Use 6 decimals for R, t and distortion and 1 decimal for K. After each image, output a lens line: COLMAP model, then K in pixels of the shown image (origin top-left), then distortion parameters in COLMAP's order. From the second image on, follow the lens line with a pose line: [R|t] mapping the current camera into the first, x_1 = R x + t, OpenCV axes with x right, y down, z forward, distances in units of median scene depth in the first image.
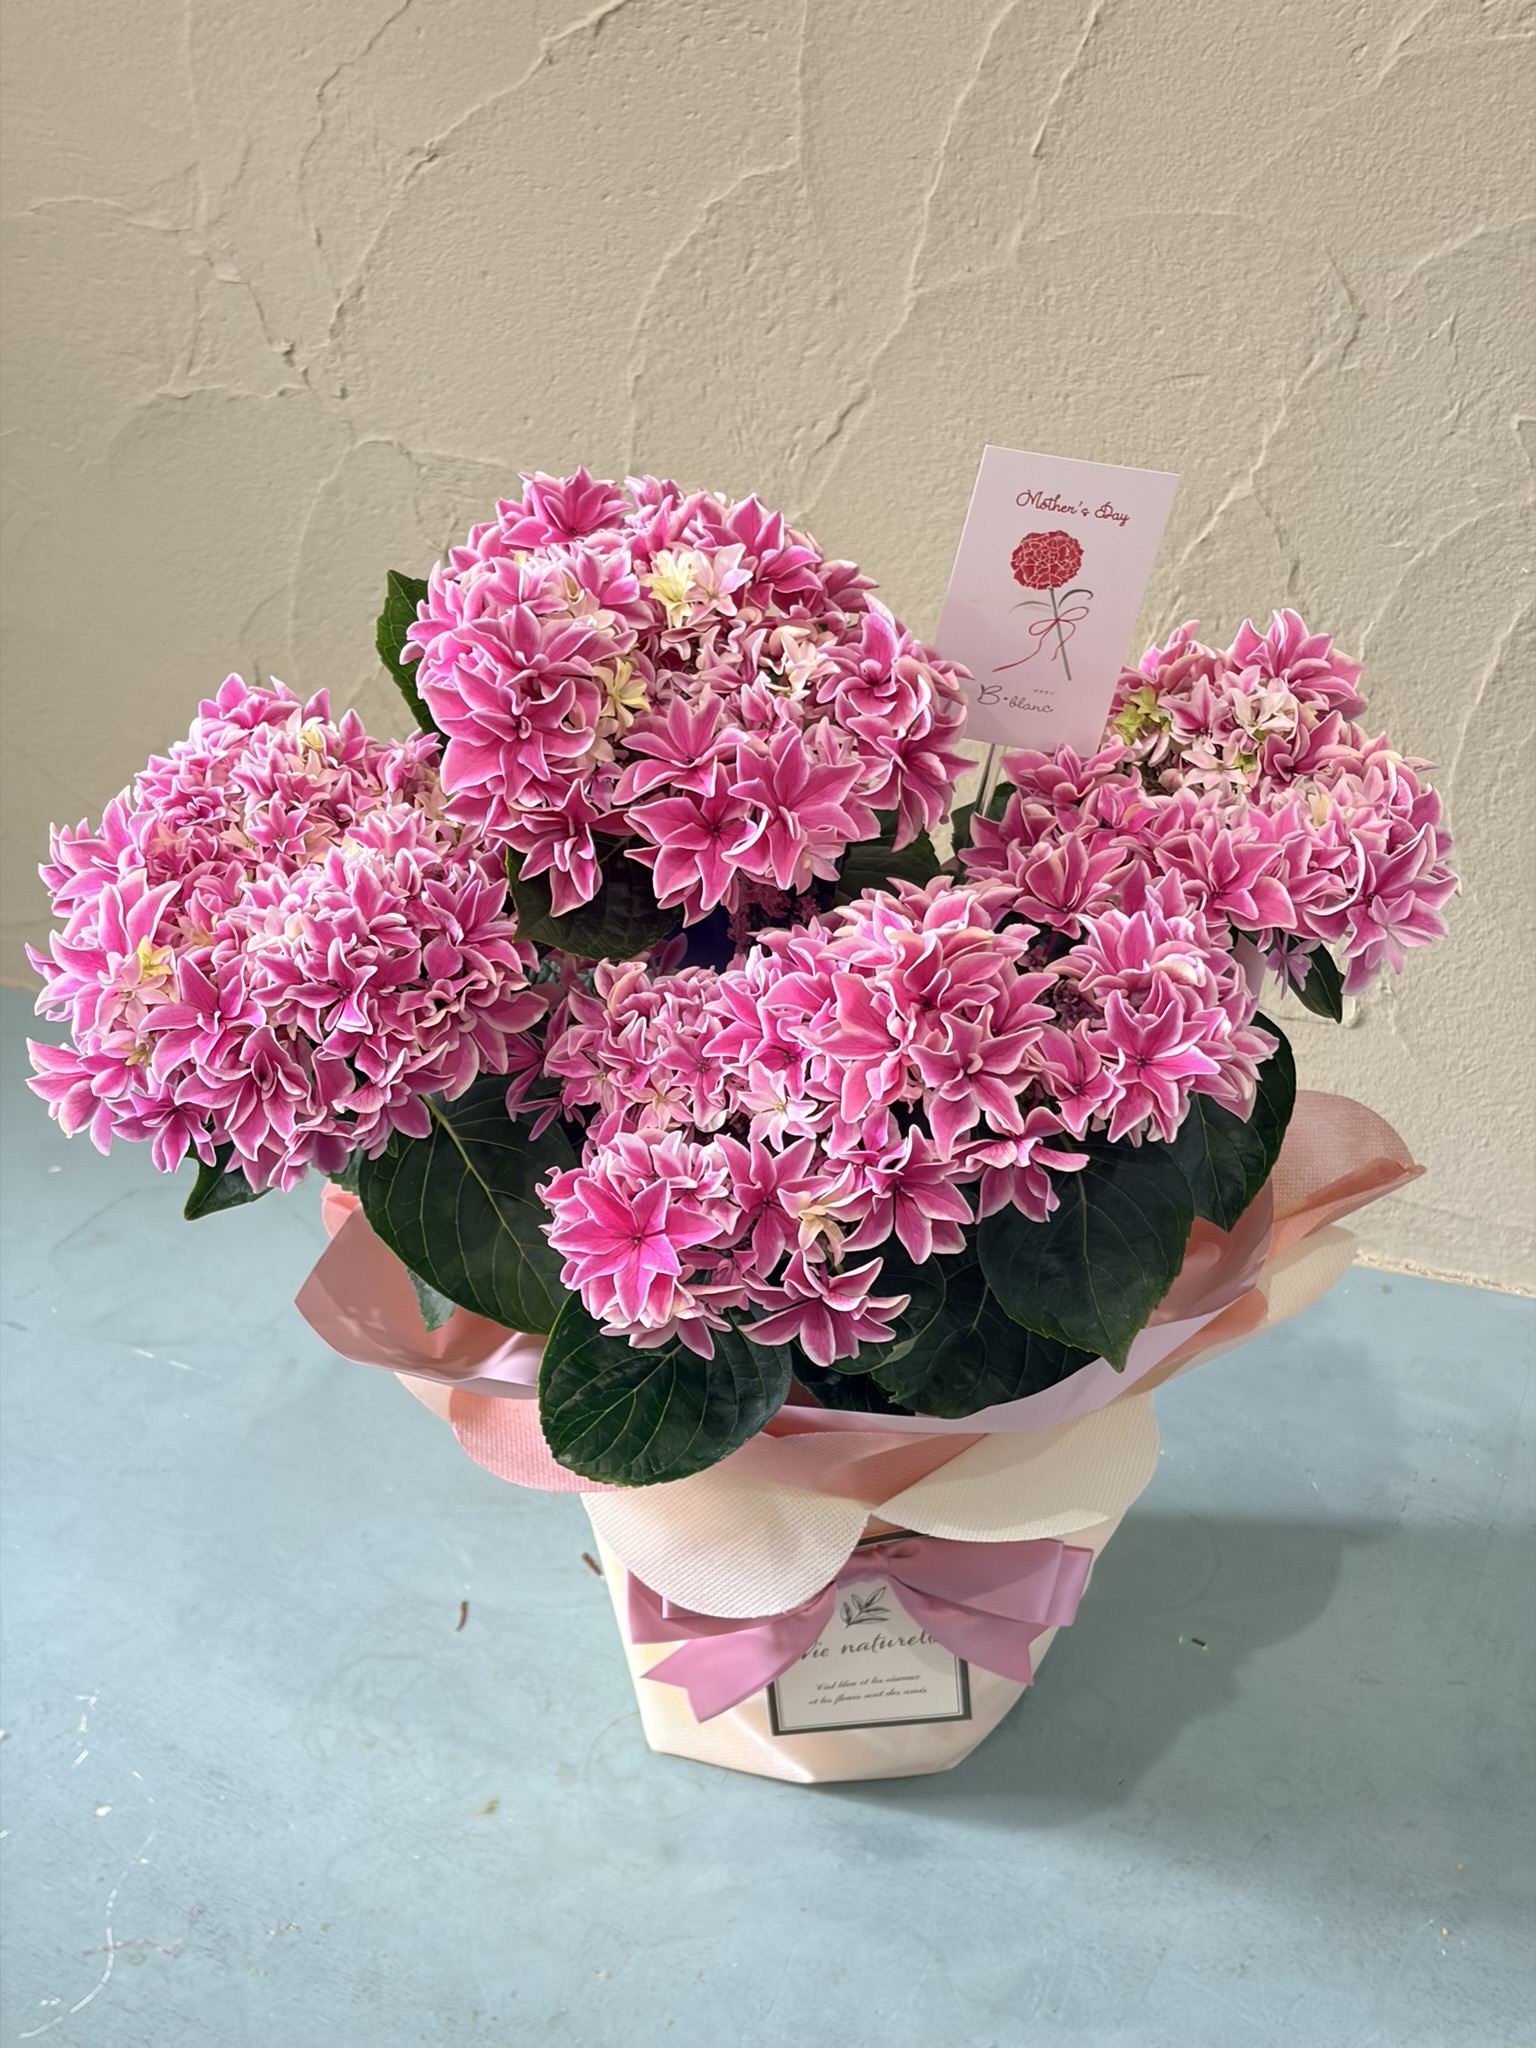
lens RADIAL K [[3091.5, 0, 762.1], [0, 3091.5, 1035.0], [0, 0, 1]] dist [0.258691, -1.111669]
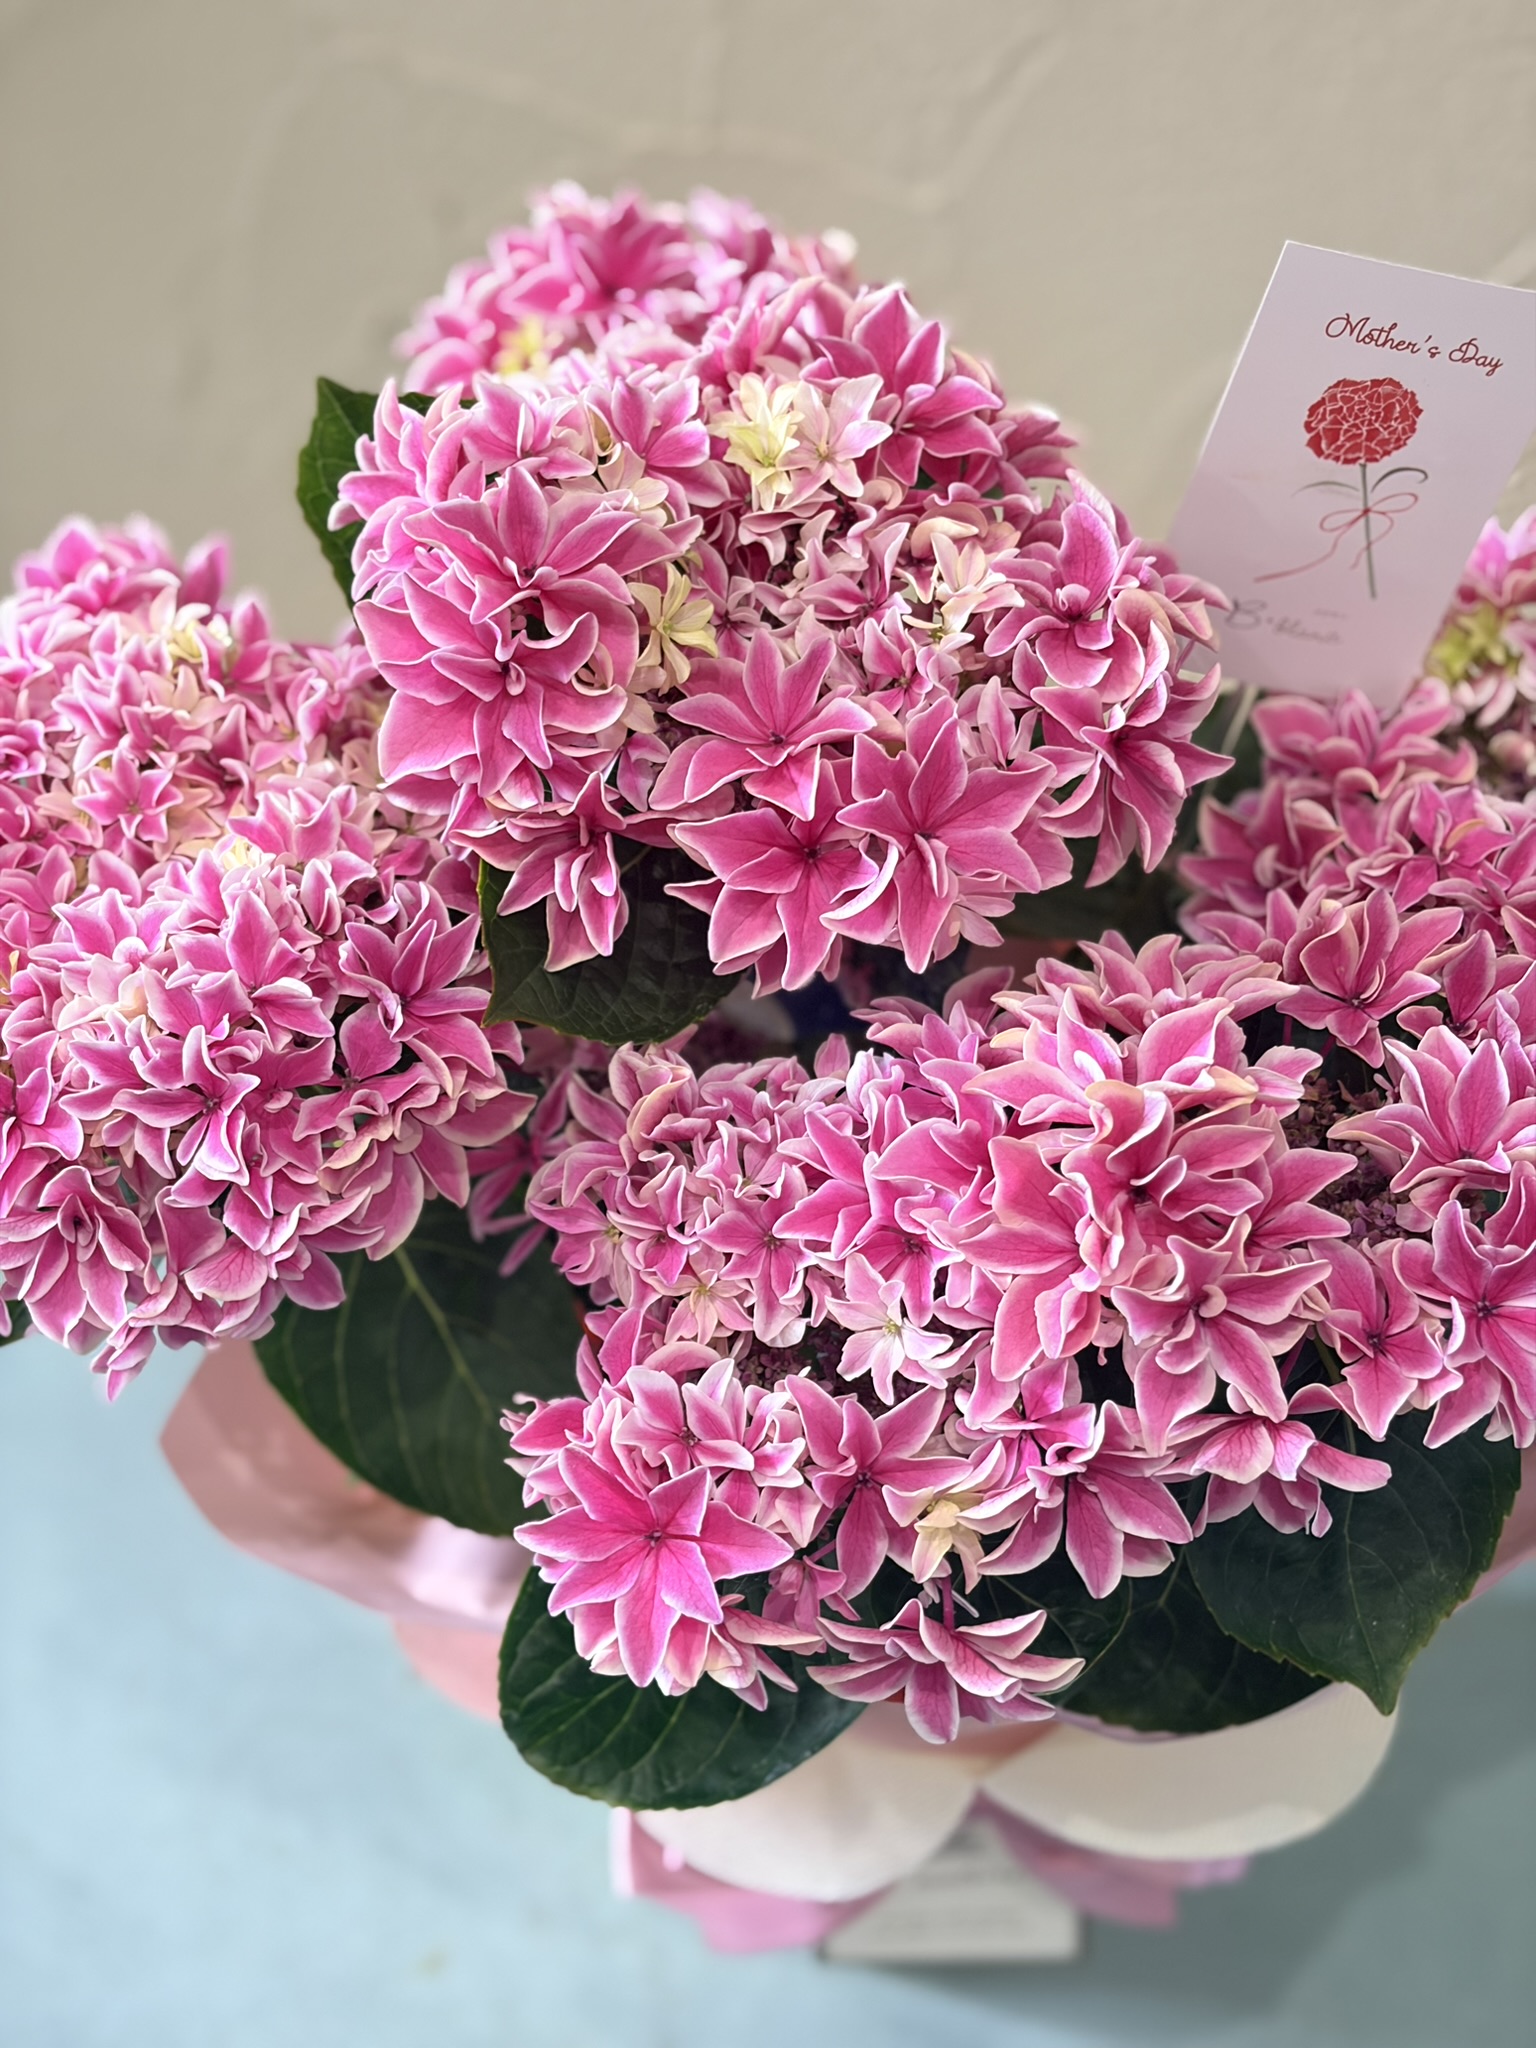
lens RADIAL K [[3091.5, 0, 762.1], [0, 3091.5, 1035.0], [0, 0, 1]] dist [0.258691, -1.111669]
pose [[0.998550, 0.053261, -0.007811, -0.017451], [-0.051342, 0.985908, 0.159214, -0.125158], [0.016181, -0.158582, 0.987213, 0.357831]]
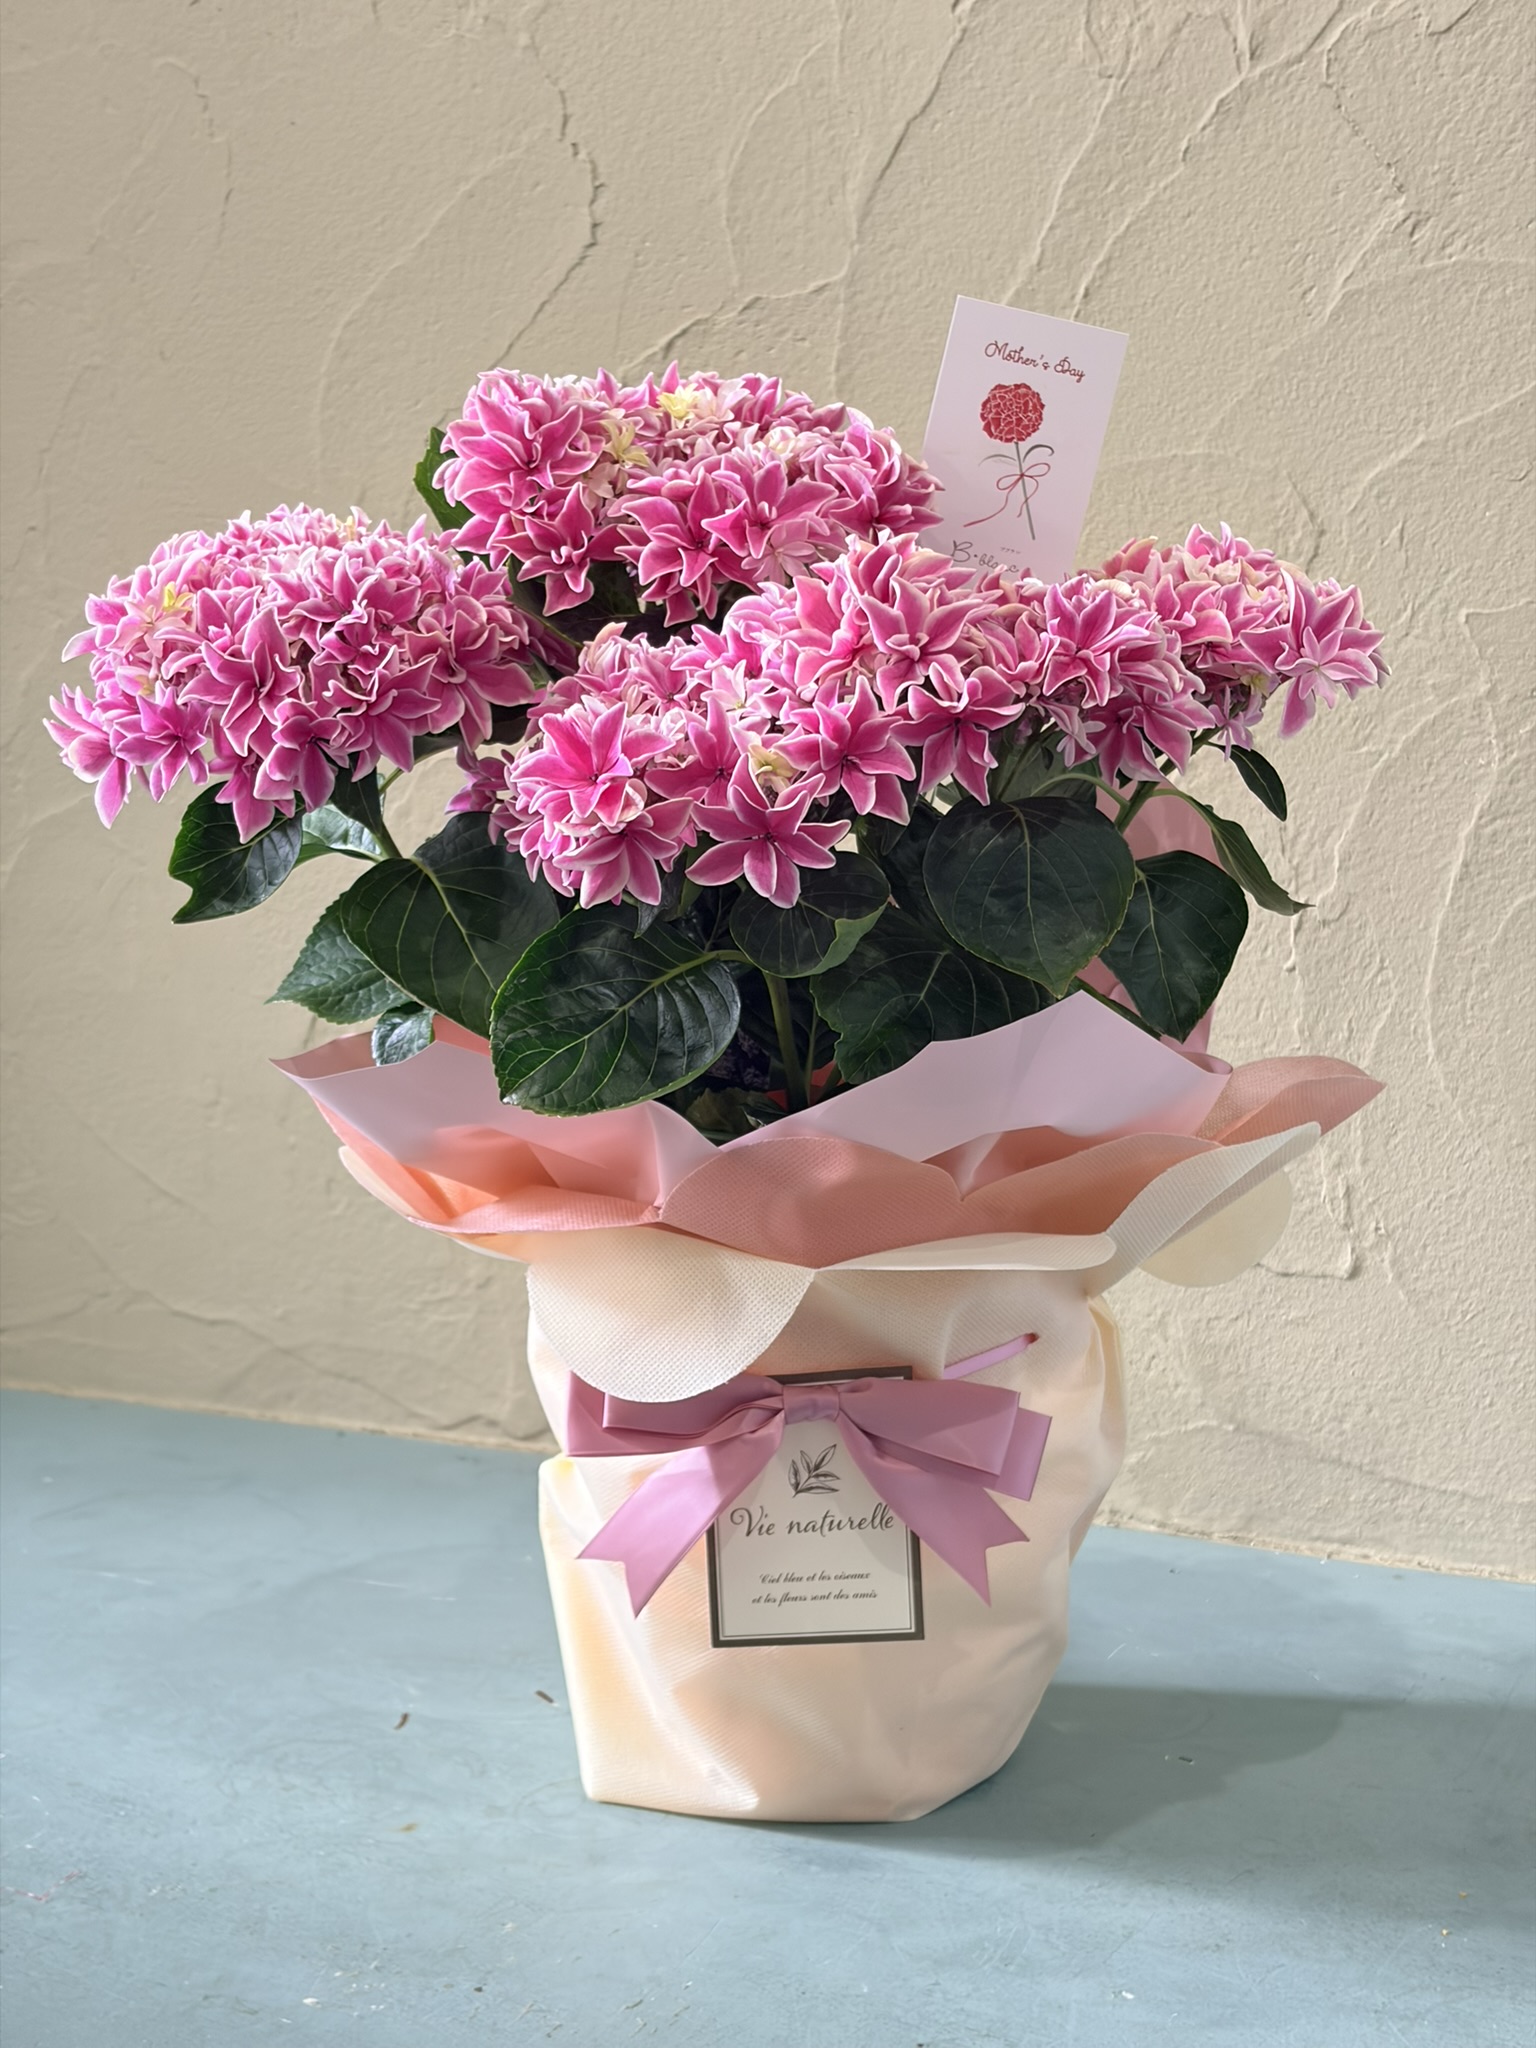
lens RADIAL K [[3091.5, 0, 762.1], [0, 3091.5, 1035.0], [0, 0, 1]] dist [0.258691, -1.111669]
pose [[0.998034, 0.042552, -0.046025, 0.062756], [-0.058675, 0.892526, -0.447163, 0.558830], [0.022050, 0.448984, 0.893268, 0.091185]]
